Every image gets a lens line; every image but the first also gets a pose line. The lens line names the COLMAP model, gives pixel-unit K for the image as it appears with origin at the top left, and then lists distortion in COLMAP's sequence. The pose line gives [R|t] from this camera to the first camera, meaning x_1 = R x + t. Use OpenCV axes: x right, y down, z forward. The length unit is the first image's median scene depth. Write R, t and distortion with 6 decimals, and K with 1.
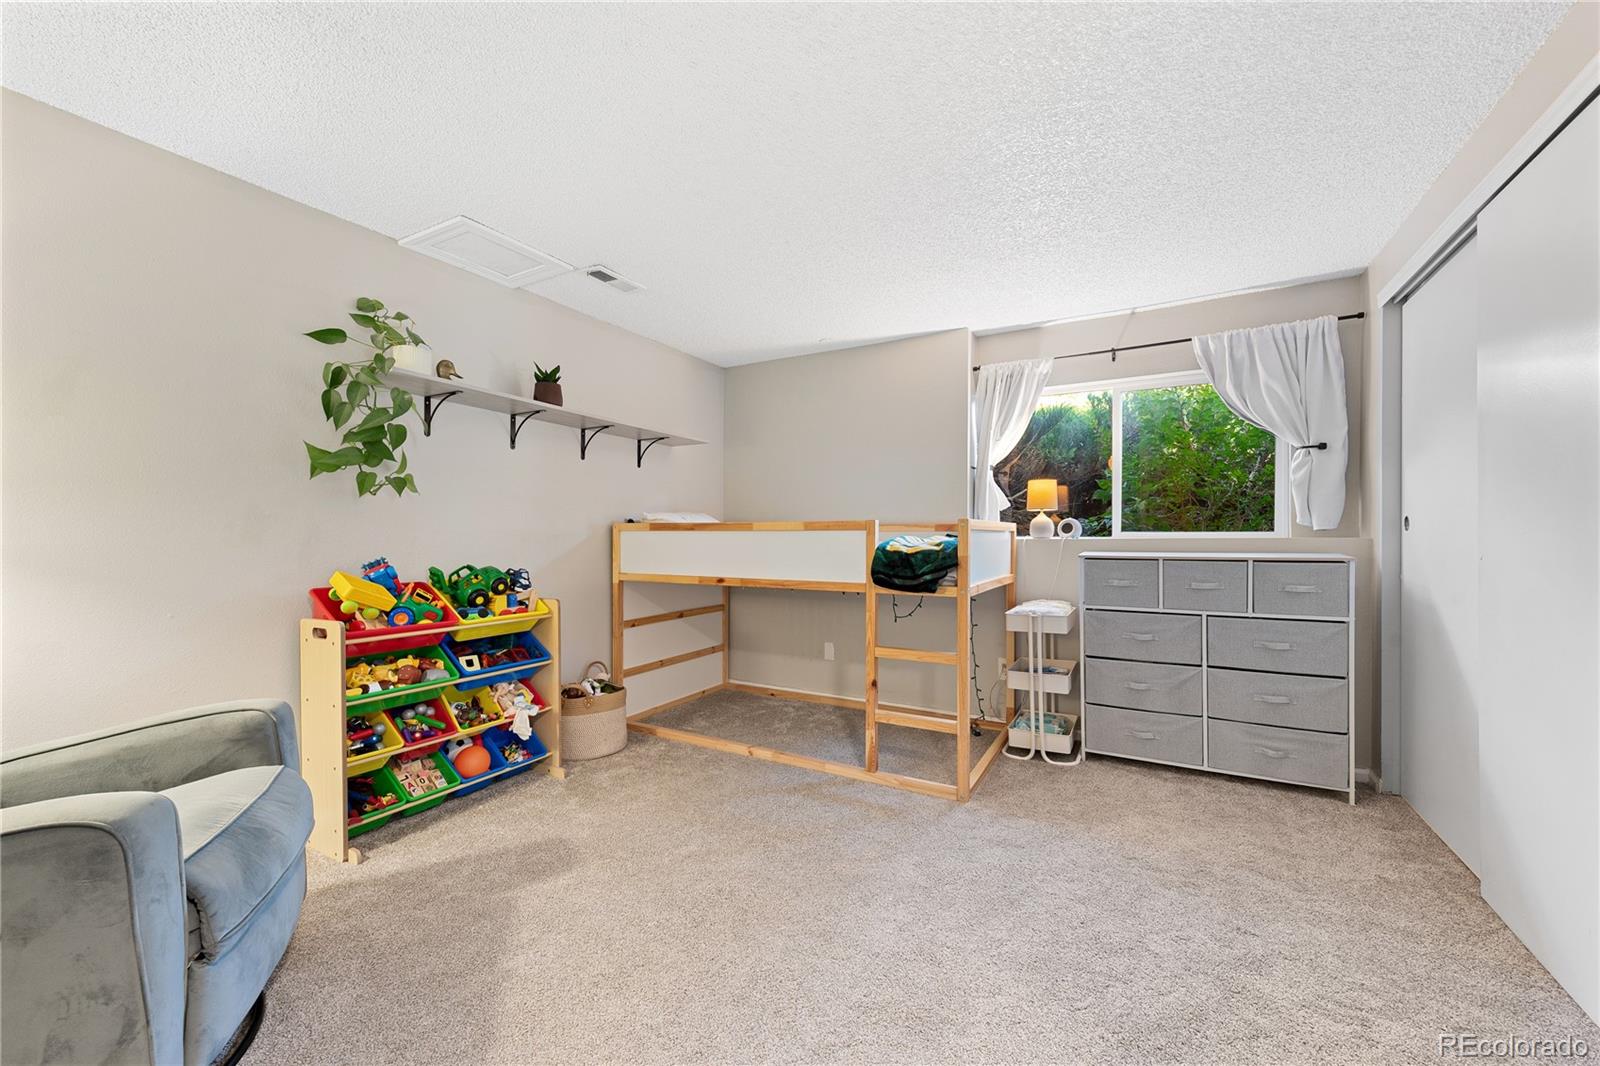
lens RADIAL K [[634.3, 0, 792.5], [0, 634.3, 540.8], [0, 0, 1]] dist [0.016545, 0.001264]
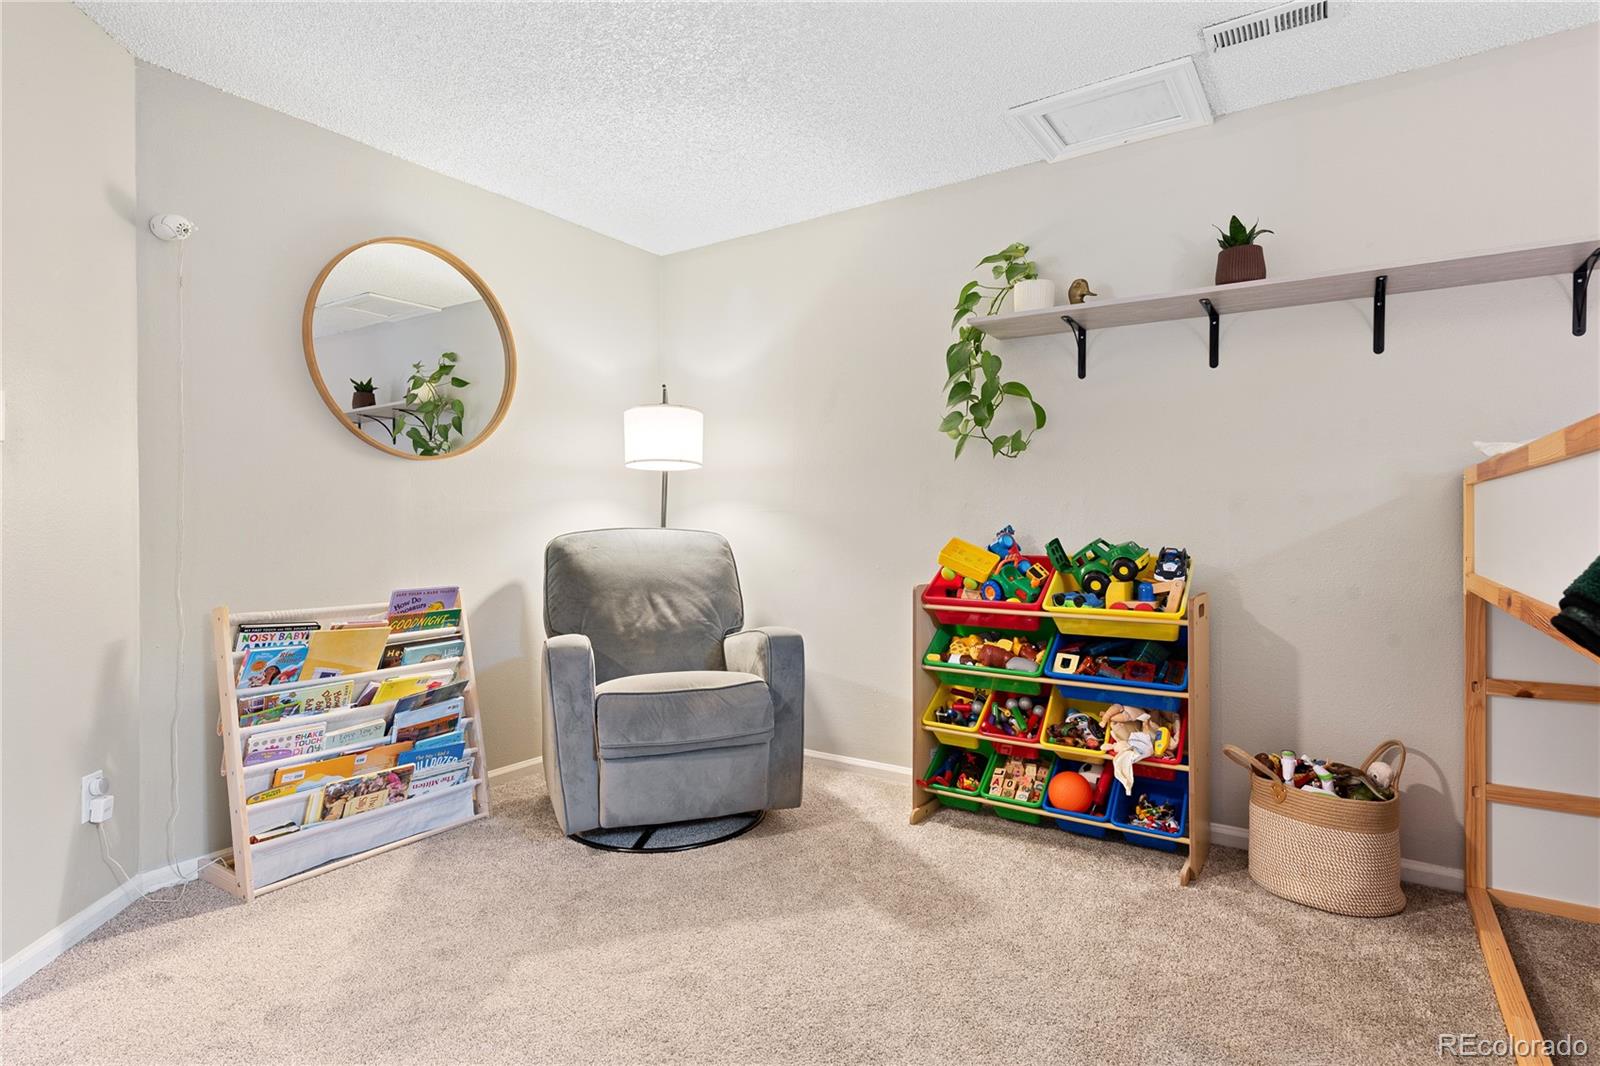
lens RADIAL K [[832.8, 0, 793.1], [0, 832.8, 523.2], [0, 0, 1]] dist [0.017331, -0.006559]
pose [[-0.078587, 0.001521, -0.996906, 0.529801], [-0.007579, 0.999969, 0.002123, 0.021323], [0.996878, 0.007722, -0.078573, 0.739565]]
